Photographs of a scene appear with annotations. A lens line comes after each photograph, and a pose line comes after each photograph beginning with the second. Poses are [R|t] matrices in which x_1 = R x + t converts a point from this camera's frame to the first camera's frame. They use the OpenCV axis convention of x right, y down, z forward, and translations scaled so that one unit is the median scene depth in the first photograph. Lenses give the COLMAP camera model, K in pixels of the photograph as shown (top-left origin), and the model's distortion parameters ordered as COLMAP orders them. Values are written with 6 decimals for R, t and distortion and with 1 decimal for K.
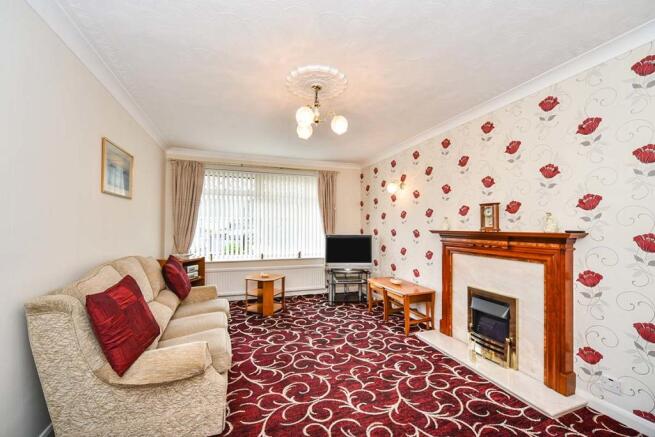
lens RADIAL K [[255.0, 0, 327.5], [0, 255.0, 218.5], [0, 0, 1]] dist [0.001058, 0.000089]
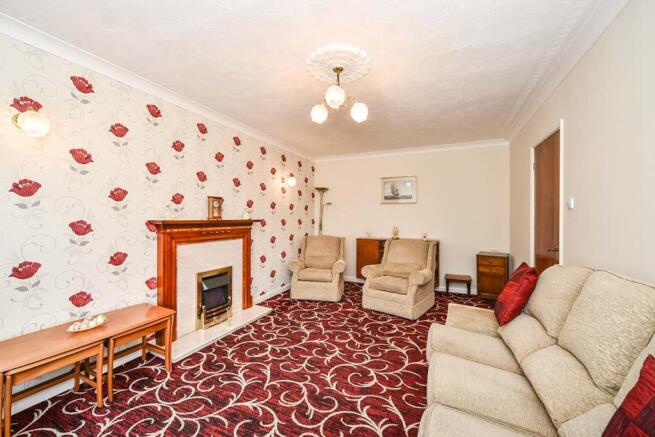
lens RADIAL K [[276.4, 0, 306.5], [0, 276.4, 219.3], [0, 0, 1]] dist [-0.044416, 0.000092]
pose [[-0.678016, -0.011184, 0.734962, -0.593454], [-0.030562, 0.999449, -0.012986, 0.049121], [-0.734412, -0.031267, -0.677984, 1.511278]]
